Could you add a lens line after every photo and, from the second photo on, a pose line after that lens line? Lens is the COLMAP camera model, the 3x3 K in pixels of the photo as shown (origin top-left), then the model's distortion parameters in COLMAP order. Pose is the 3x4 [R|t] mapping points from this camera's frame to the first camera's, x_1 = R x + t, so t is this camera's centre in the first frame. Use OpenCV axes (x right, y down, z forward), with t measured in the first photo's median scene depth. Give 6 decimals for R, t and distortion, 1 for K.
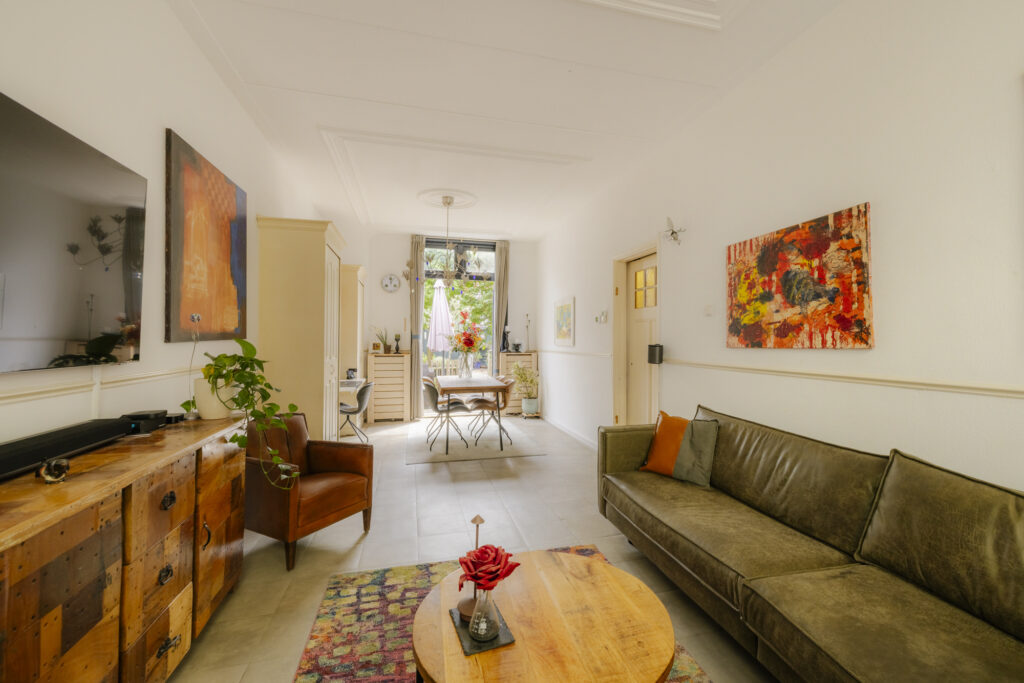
lens RADIAL K [[446.4, 0, 520.9], [0, 446.4, 338.1], [0, 0, 1]] dist [0.000366, -0.000934]
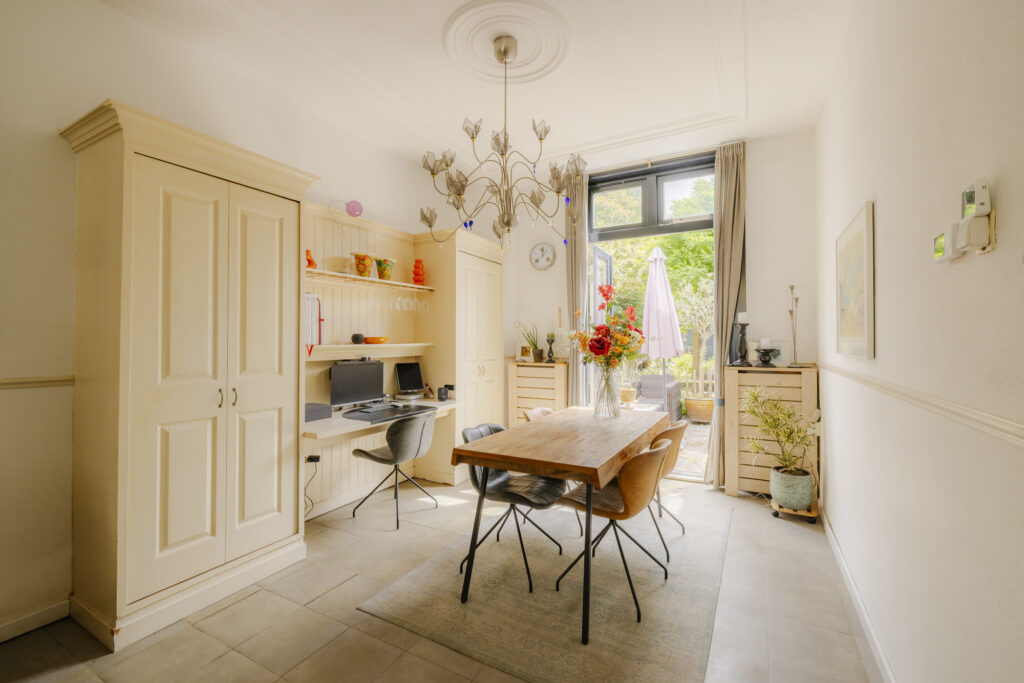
lens RADIAL K [[446.4, 0, 502.7], [0, 446.4, 338.9], [0, 0, 1]] dist [0.000366, -0.000934]
pose [[0.738622, -0.007245, -0.674081, 0.110735], [0.003227, 0.999969, -0.007211, 0.004564], [0.674113, 0.003151, 0.738622, 0.469812]]
